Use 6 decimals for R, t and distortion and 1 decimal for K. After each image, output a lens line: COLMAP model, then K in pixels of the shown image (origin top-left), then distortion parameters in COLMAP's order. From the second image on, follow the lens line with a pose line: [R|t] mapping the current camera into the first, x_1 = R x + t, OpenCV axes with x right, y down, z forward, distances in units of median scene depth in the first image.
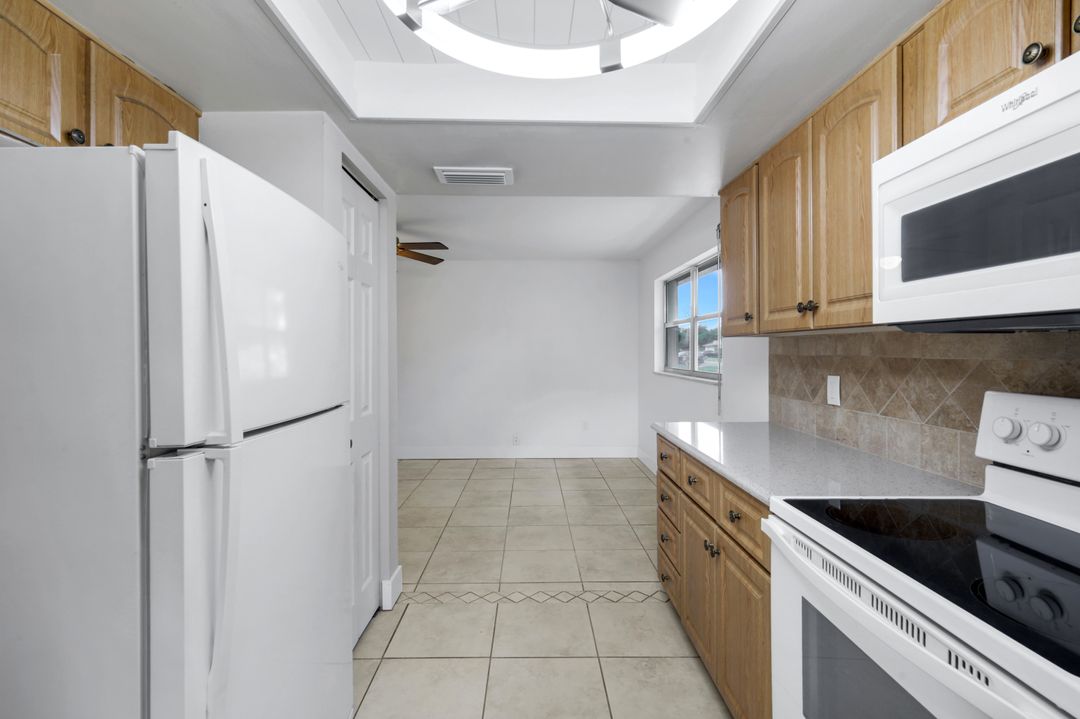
lens RADIAL K [[497.0, 0, 538.6], [0, 497.0, 346.7], [0, 0, 1]] dist [0.001836, 0.000157]
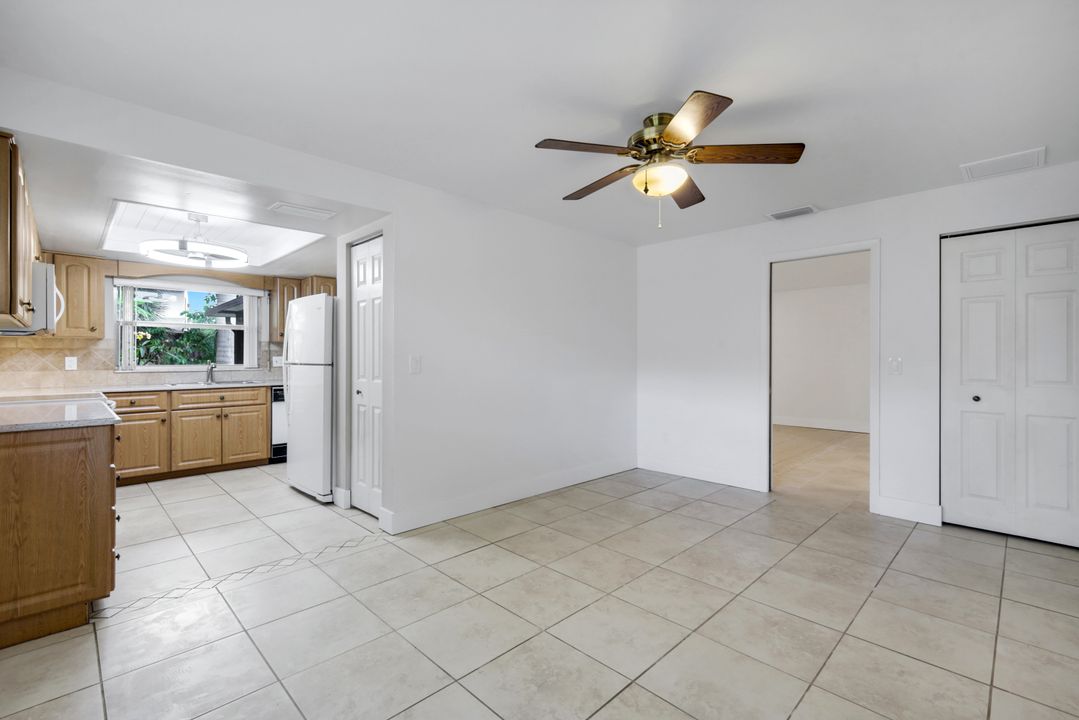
lens RADIAL K [[481.0, 0, 539.1], [0, 481.0, 357.4], [0, 0, 1]] dist [0.004388, 0.000312]
pose [[-0.723146, 0.005430, -0.690673, 0.420077], [0.008633, 0.999962, -0.001178, 0.086411], [0.690641, -0.006815, -0.723166, 3.156360]]
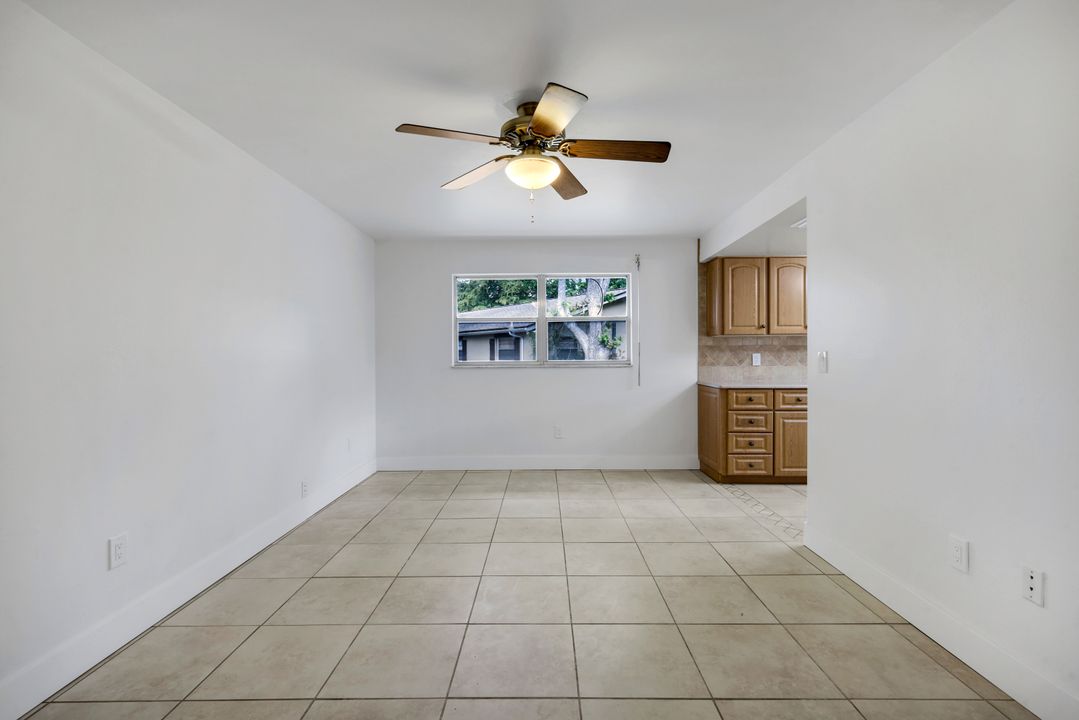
lens RADIAL K [[481.0, 0, 539.1], [0, 481.0, 357.4], [0, 0, 1]] dist [0.004388, 0.000312]
pose [[0.028312, -0.001504, 0.999598, -2.092184], [-0.002516, 0.999996, 0.001576, 0.091586], [-0.999596, -0.002560, 0.028308, 2.354949]]
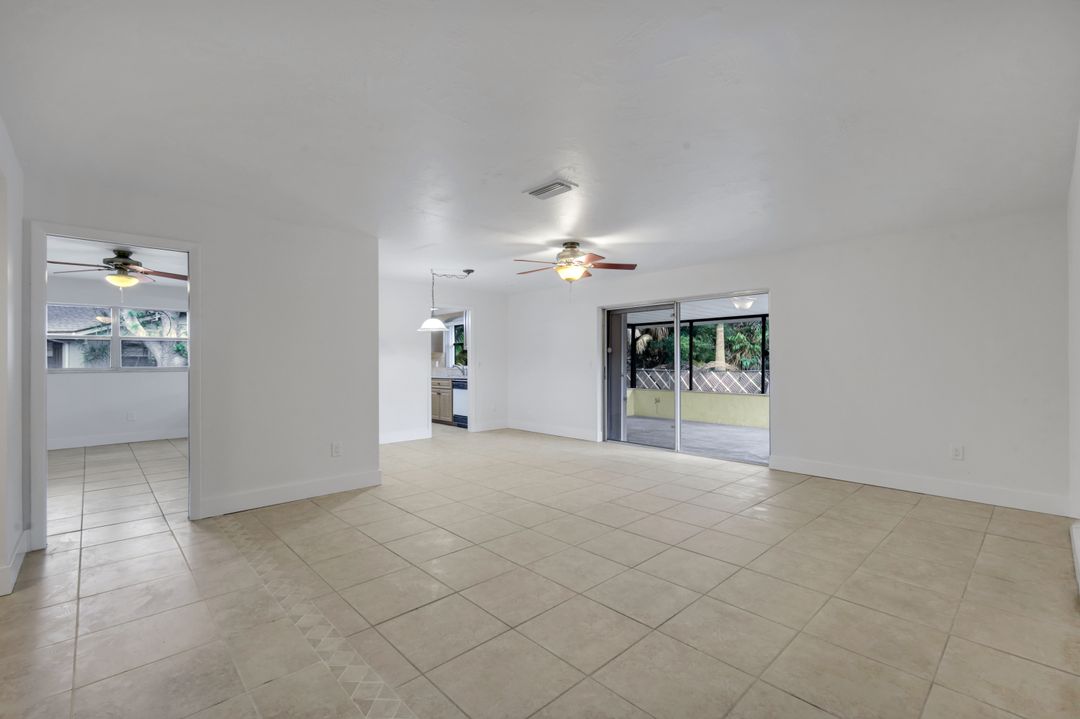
lens RADIAL K [[476.3, 0, 541.1], [0, 476.3, 358.2], [0, 0, 1]] dist [0.000626, -0.000920]
pose [[-0.677305, 0.008860, 0.735649, -4.590727], [0.001753, 0.999944, -0.010429, 0.085563], [-0.735700, -0.005774, -0.677283, 2.516239]]
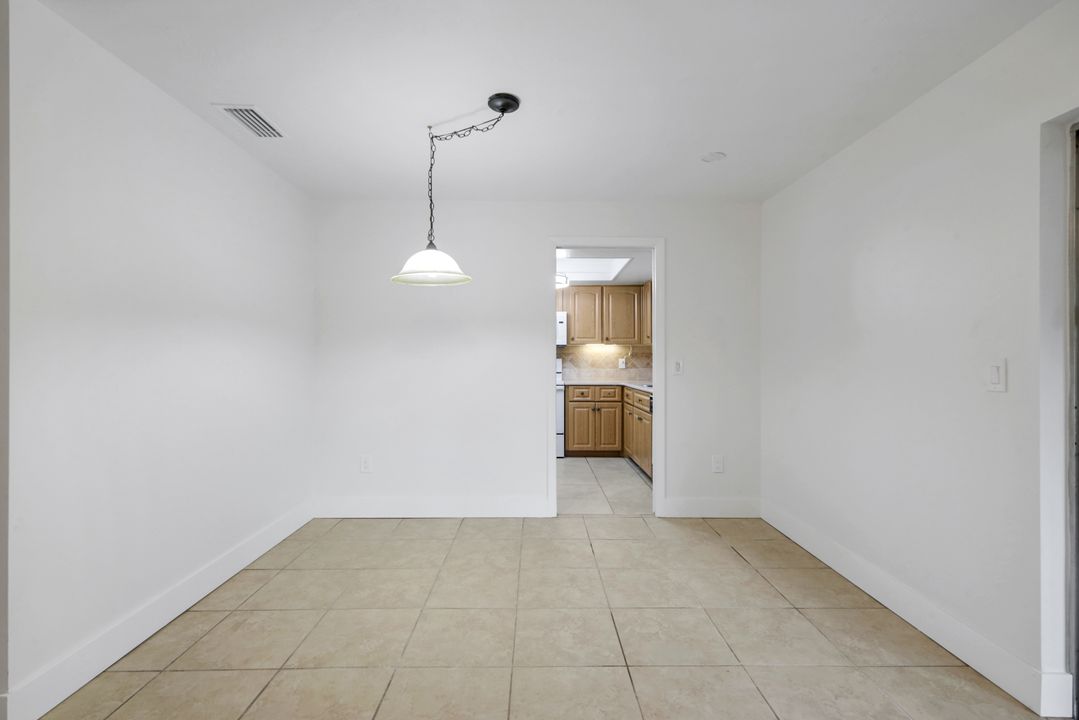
lens RADIAL K [[492.4, 0, 540.9], [0, 492.4, 358.8], [0, 0, 1]] dist [0.001680, 0.000206]
pose [[0.003418, 0.001675, 0.999993, -2.942072], [-0.006104, 0.999980, -0.001654, 0.071580], [-0.999976, -0.006098, 0.003428, 0.450874]]
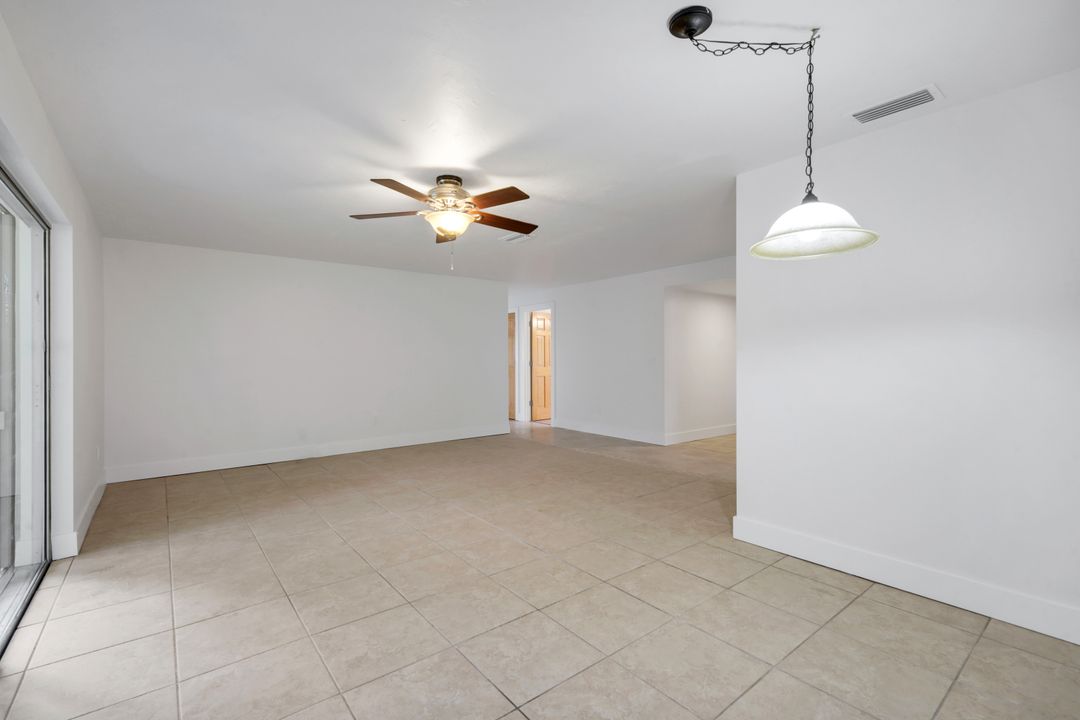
lens RADIAL K [[476.3, 0, 541.1], [0, 476.3, 358.7], [0, 0, 1]] dist [0.000626, -0.000920]
pose [[0.613631, 0.003445, -0.789586, -1.115424], [0.005710, 0.999945, 0.008800, 0.062922], [0.789572, -0.009909, 0.613577, -0.255884]]
